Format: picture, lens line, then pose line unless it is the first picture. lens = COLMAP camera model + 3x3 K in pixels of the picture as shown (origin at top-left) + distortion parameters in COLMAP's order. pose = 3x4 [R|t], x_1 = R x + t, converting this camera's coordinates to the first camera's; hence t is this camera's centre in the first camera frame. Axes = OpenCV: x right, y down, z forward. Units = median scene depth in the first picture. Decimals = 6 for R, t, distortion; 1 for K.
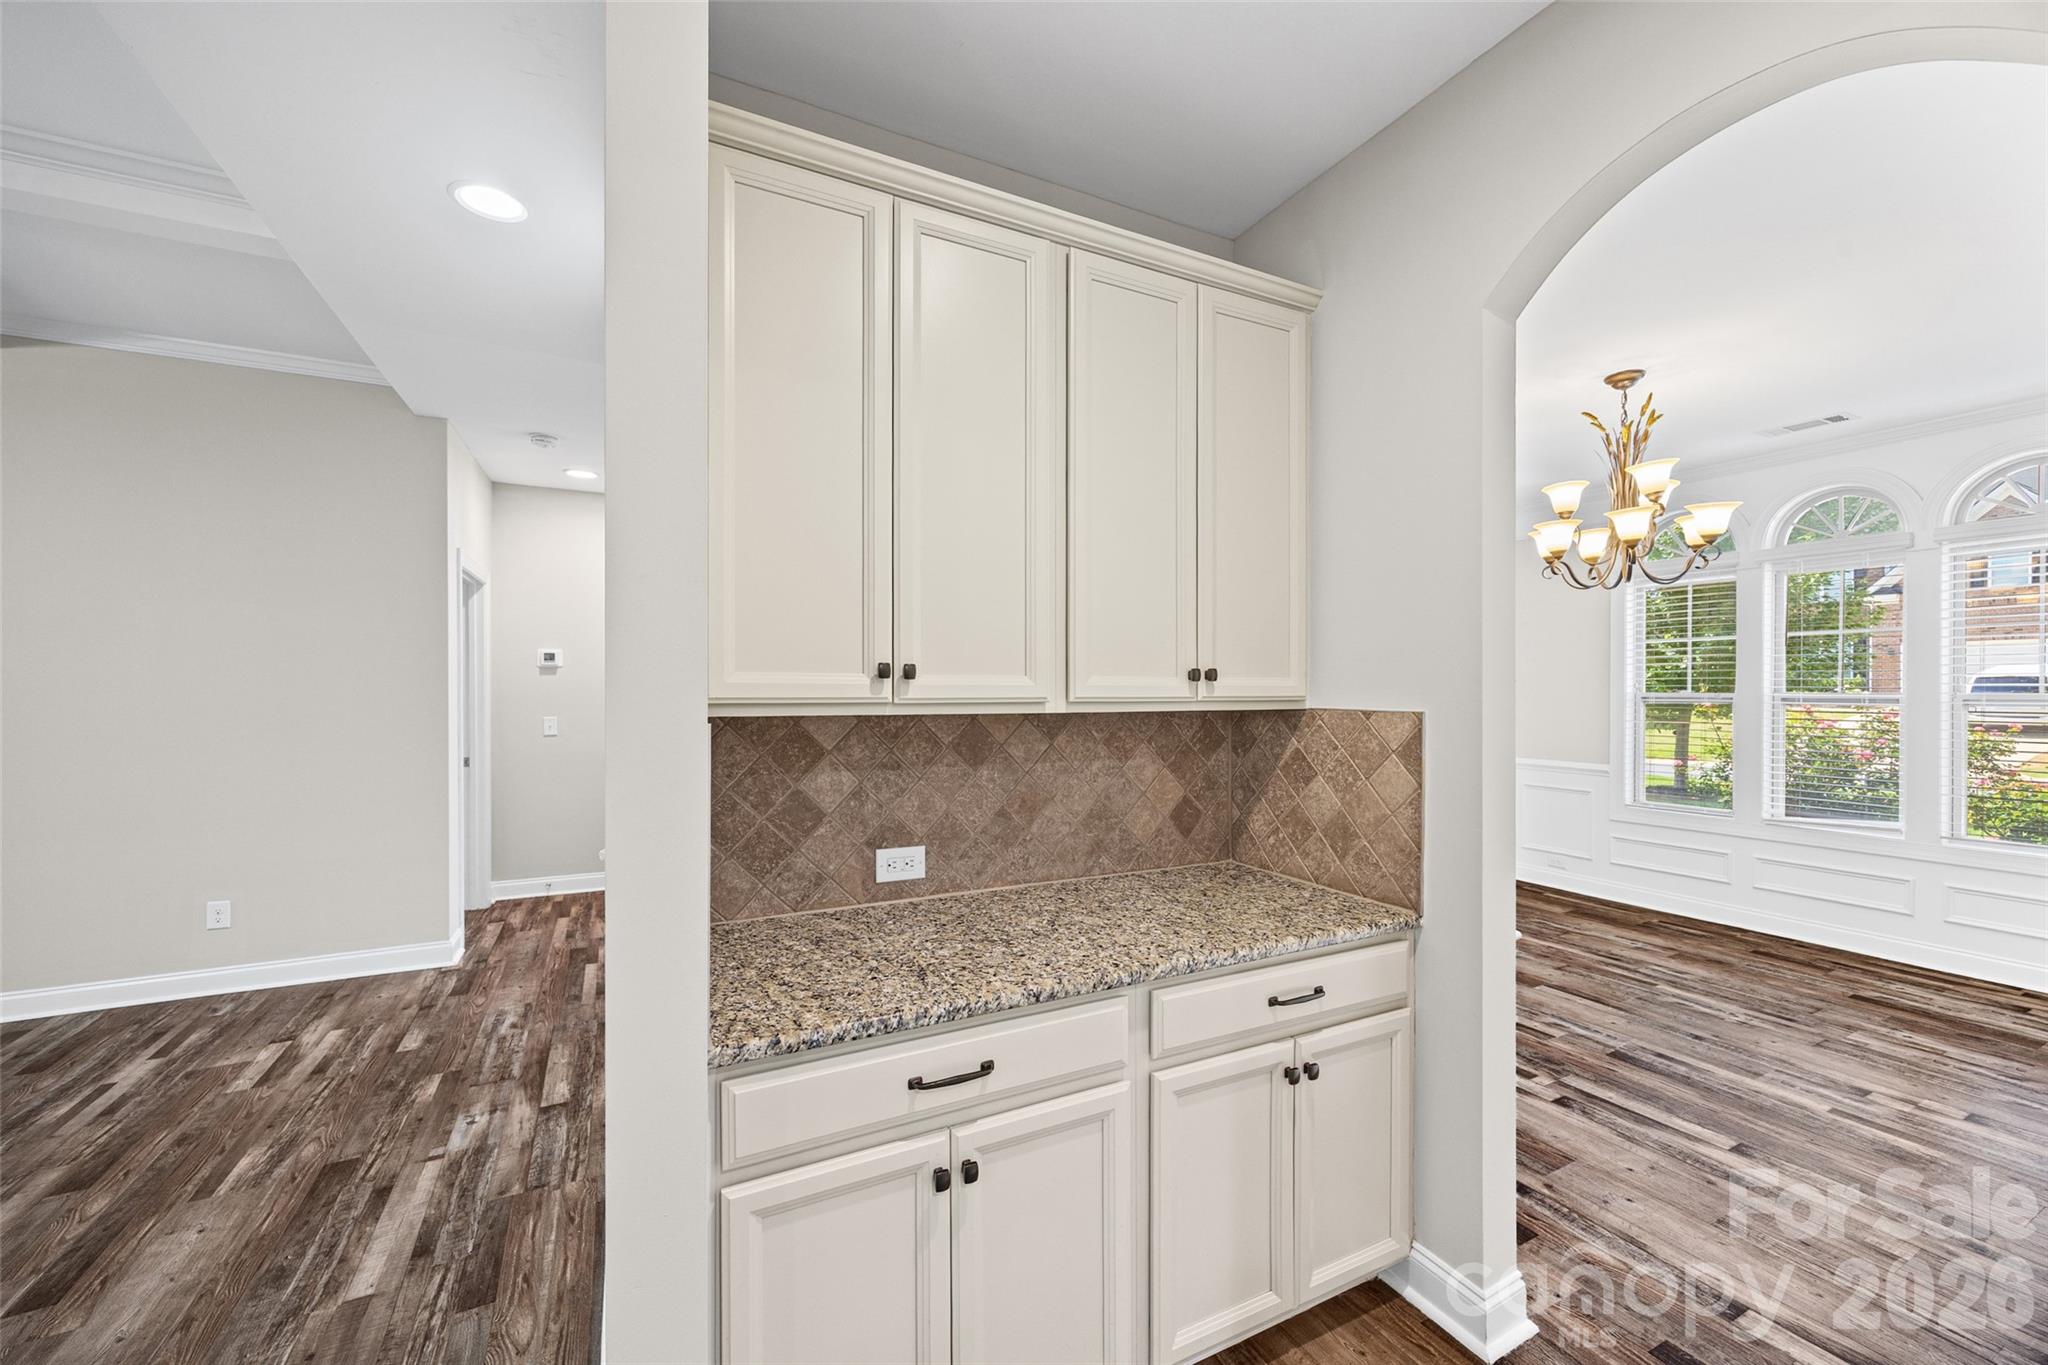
lens RADIAL K [[791.5, 0, 1022.2], [0, 791.5, 692.8], [0, 0, 1]] dist [-0.002337, -0.000506]
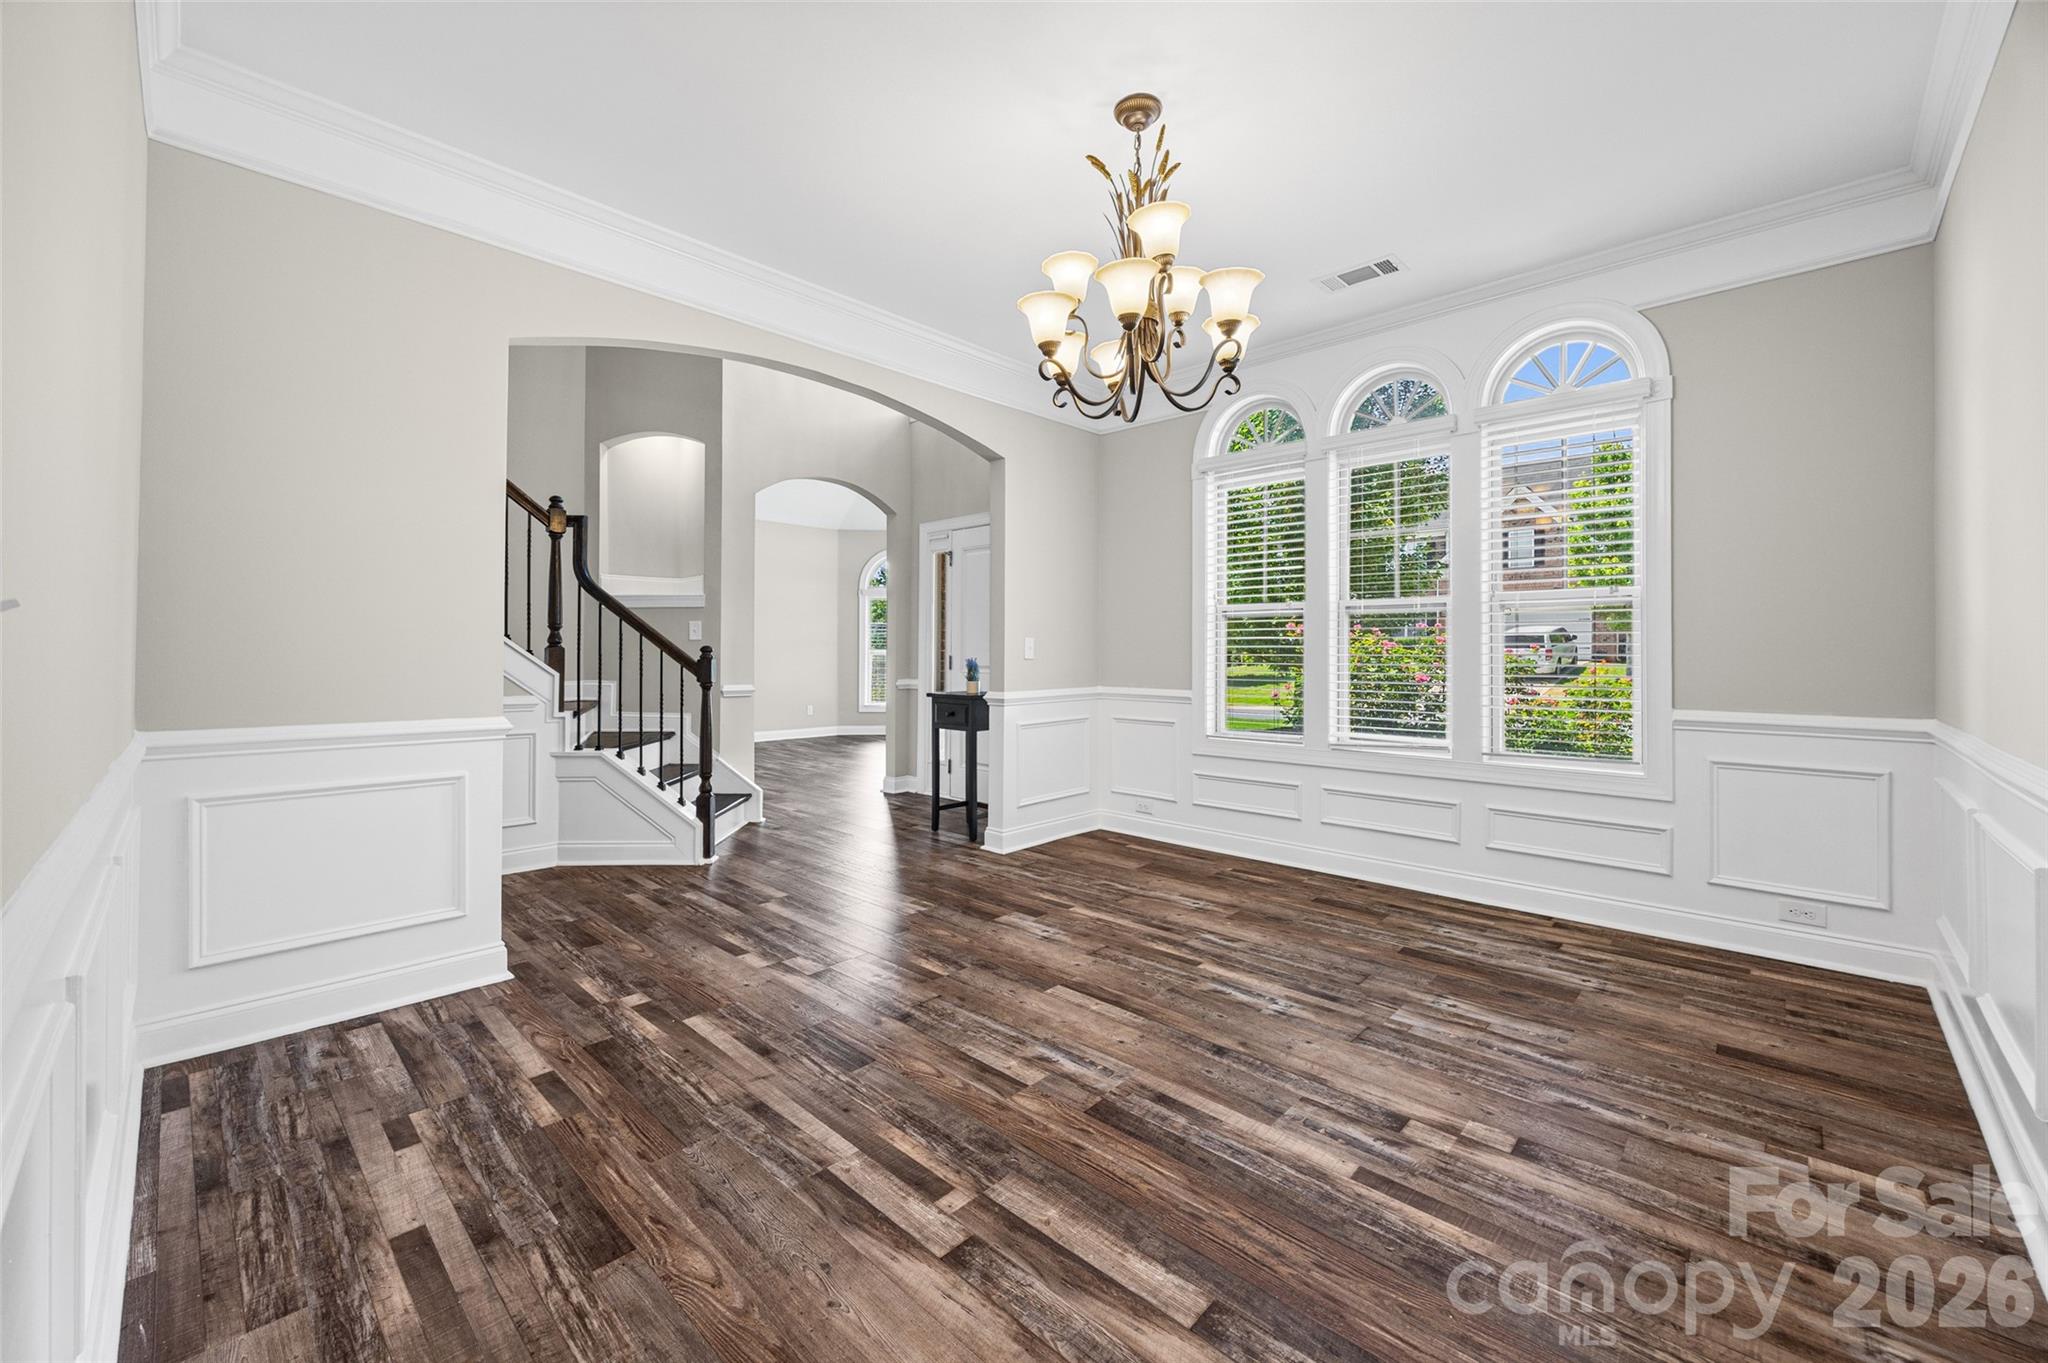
lens RADIAL K [[791.5, 0, 1029.4], [0, 791.5, 652.4], [0, 0, 1]] dist [-0.002337, -0.000506]
pose [[0.941881, 0.002012, 0.335940, 0.415714], [0.000742, 0.999967, -0.008068, 0.082331], [-0.335945, 0.007848, 0.941849, 0.357508]]
